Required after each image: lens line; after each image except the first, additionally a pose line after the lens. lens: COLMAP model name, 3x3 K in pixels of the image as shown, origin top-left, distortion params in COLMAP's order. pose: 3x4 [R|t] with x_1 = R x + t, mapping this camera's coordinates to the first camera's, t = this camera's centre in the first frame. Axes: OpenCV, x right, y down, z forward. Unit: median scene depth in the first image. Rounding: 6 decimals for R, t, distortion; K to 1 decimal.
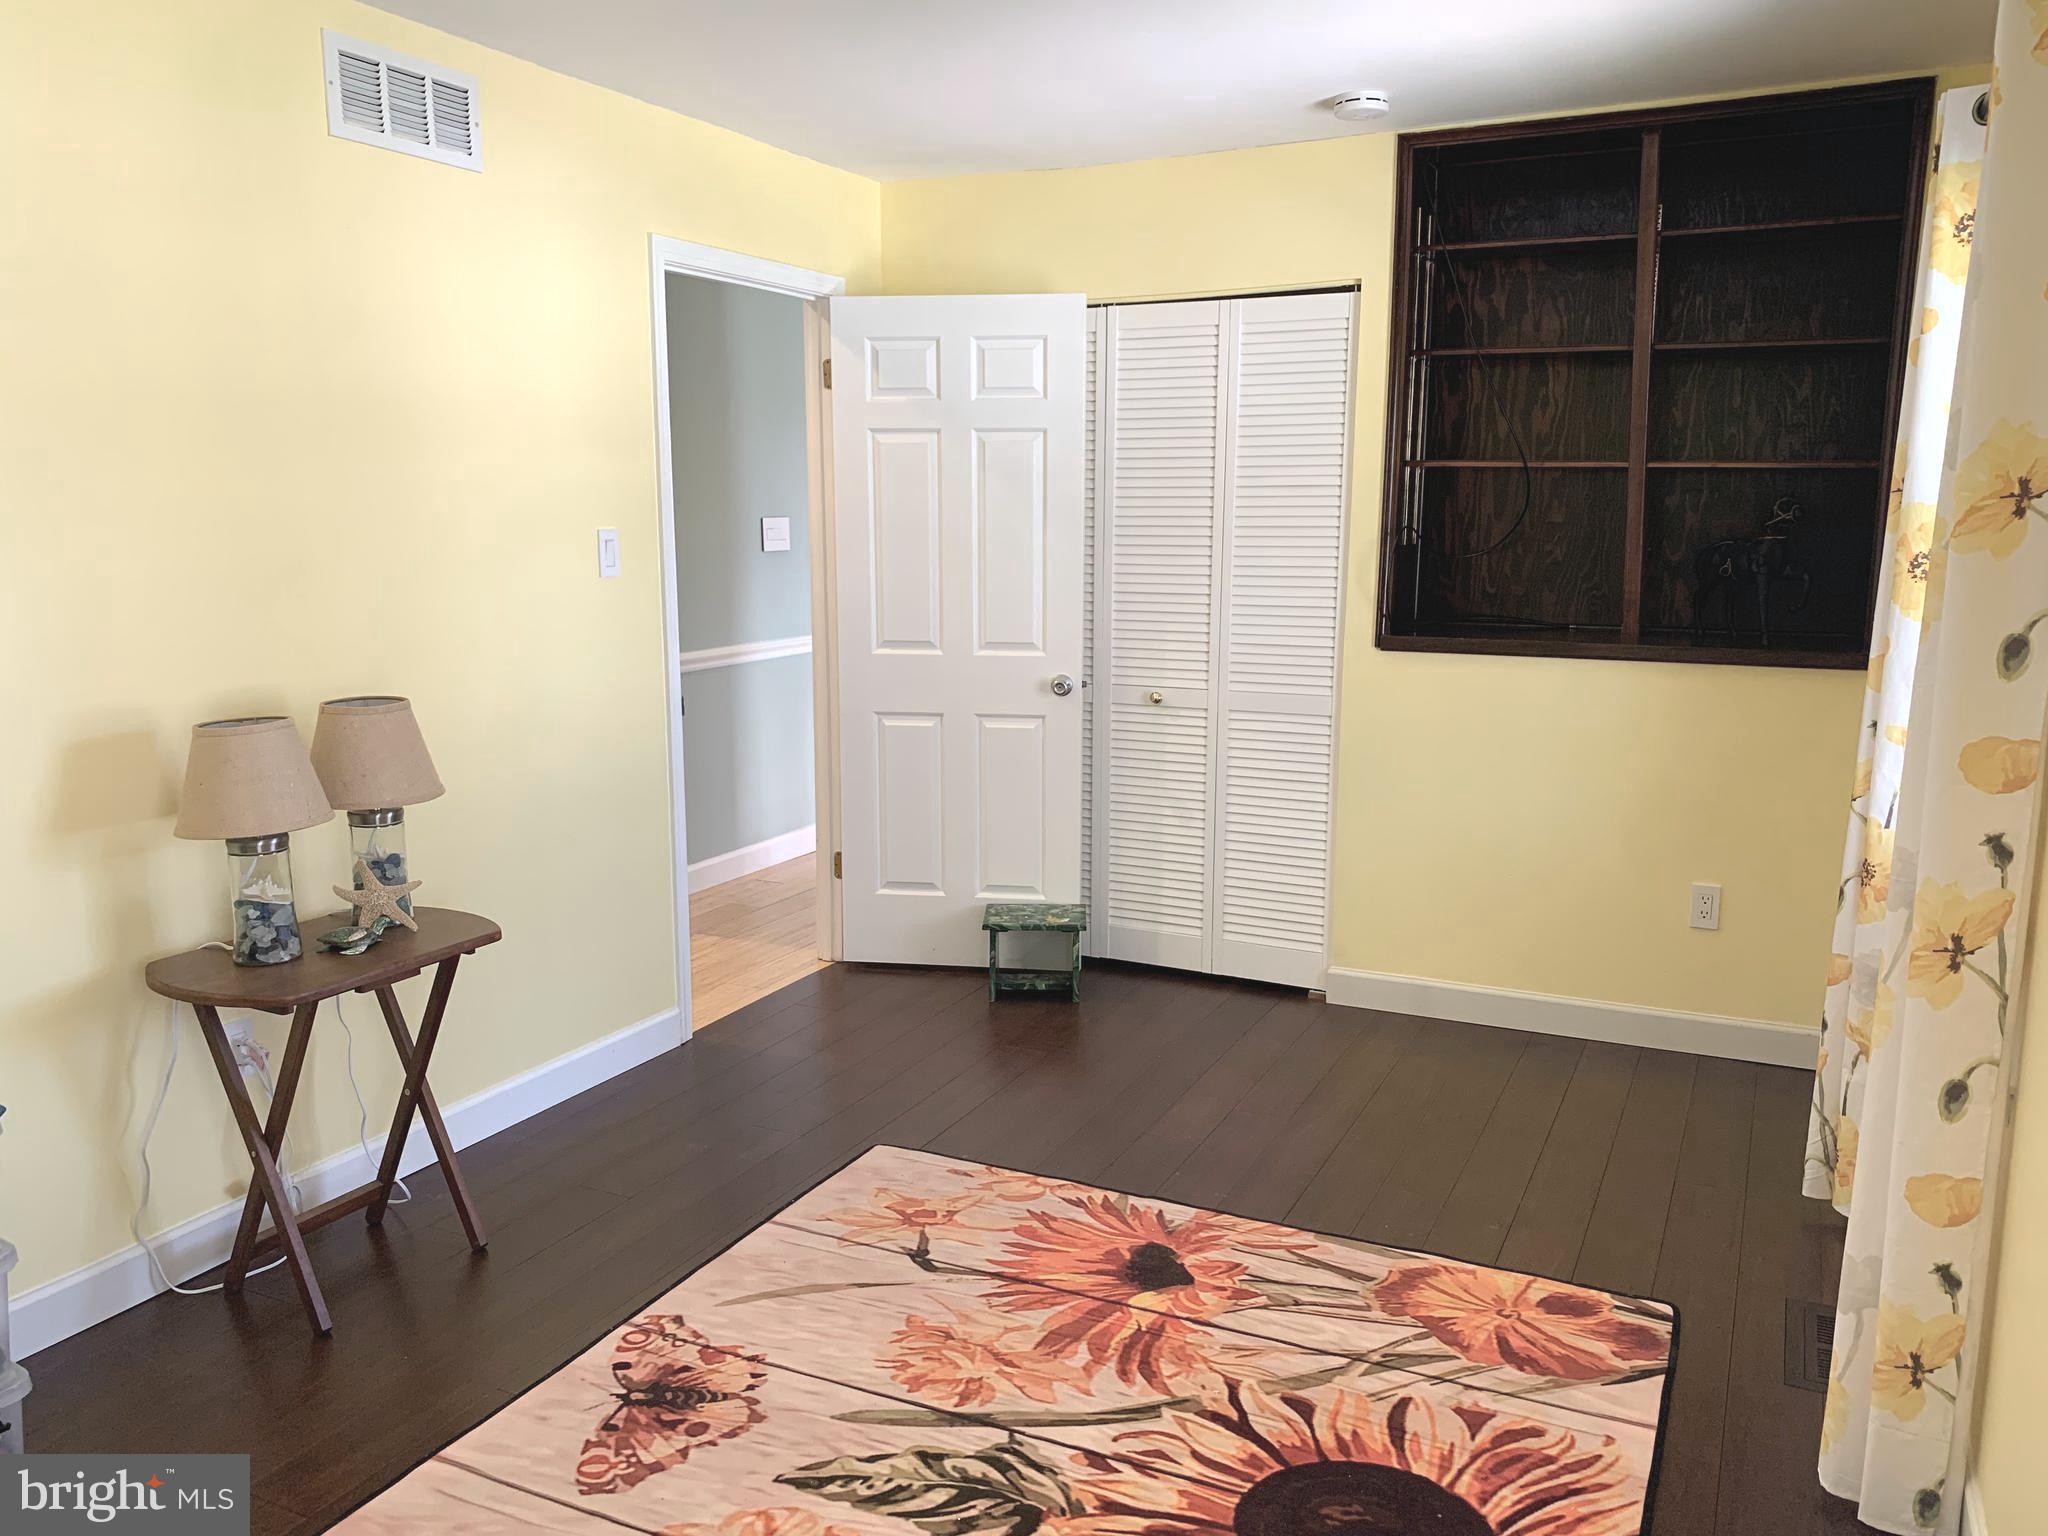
lens RADIAL K [[1573.8, 0, 1024.0], [0, 1573.8, 768.0], [0, 0, 1]] dist [0.011096, -0.004233]
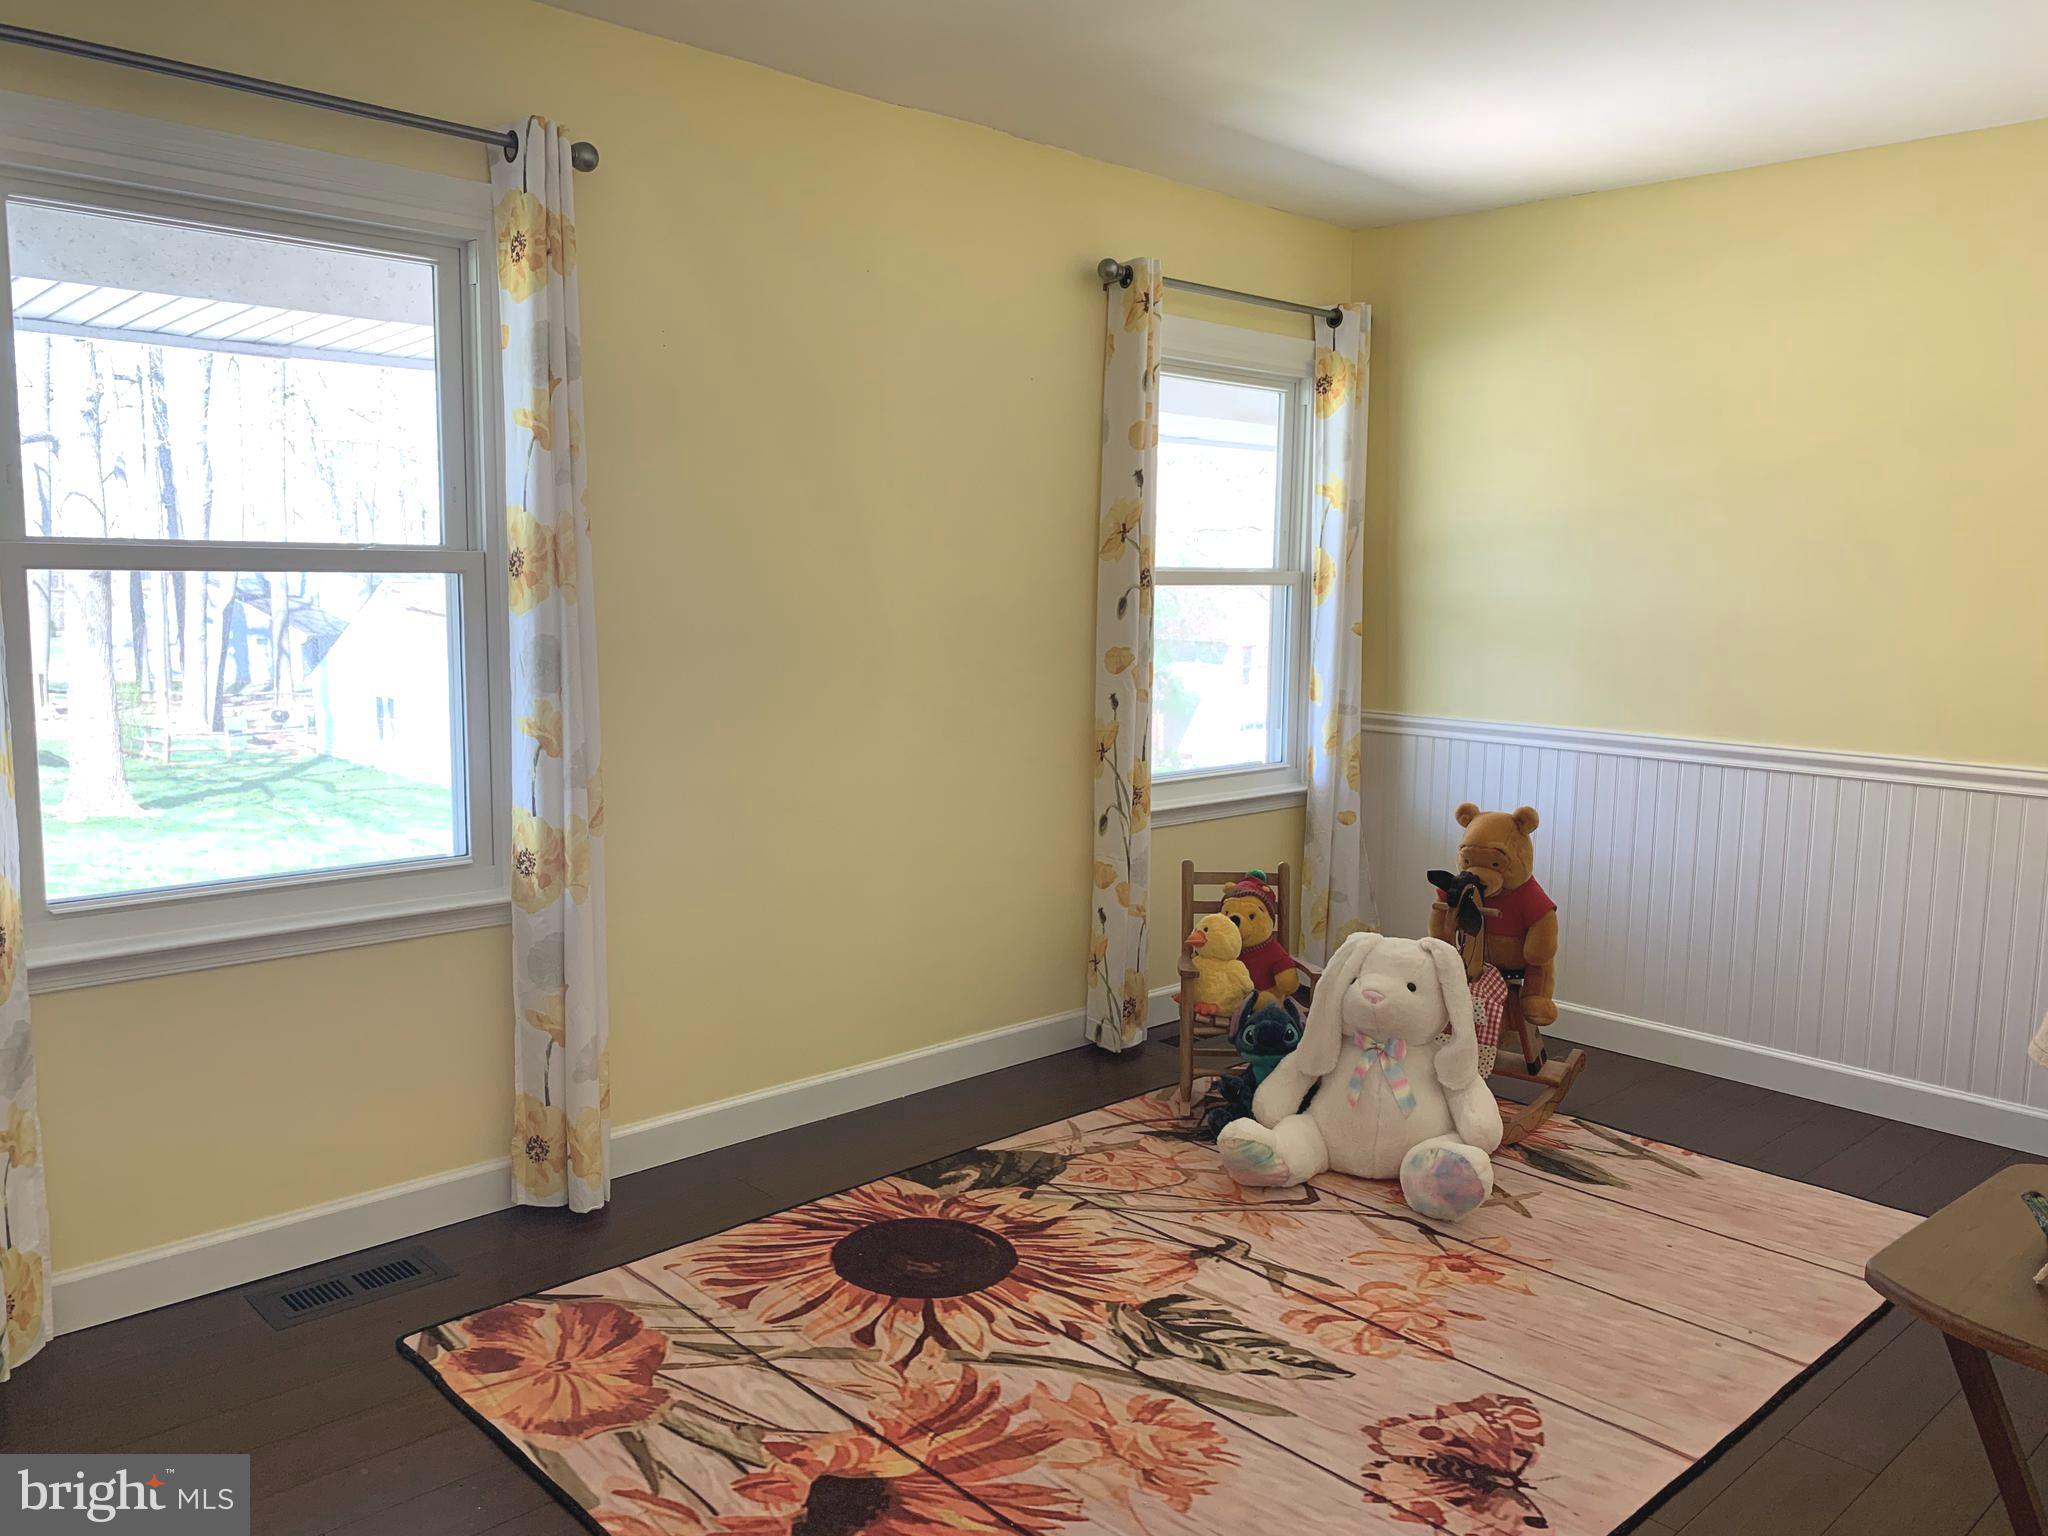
lens RADIAL K [[1573.8, 0, 1024.0], [0, 1573.8, 768.0], [0, 0, 1]] dist [0.011096, -0.004233]
pose [[-0.934802, -0.062289, 0.349666, -0.279389], [0.042026, 0.958187, 0.283041, -0.269611], [-0.352675, 0.279282, -0.893097, 1.803996]]
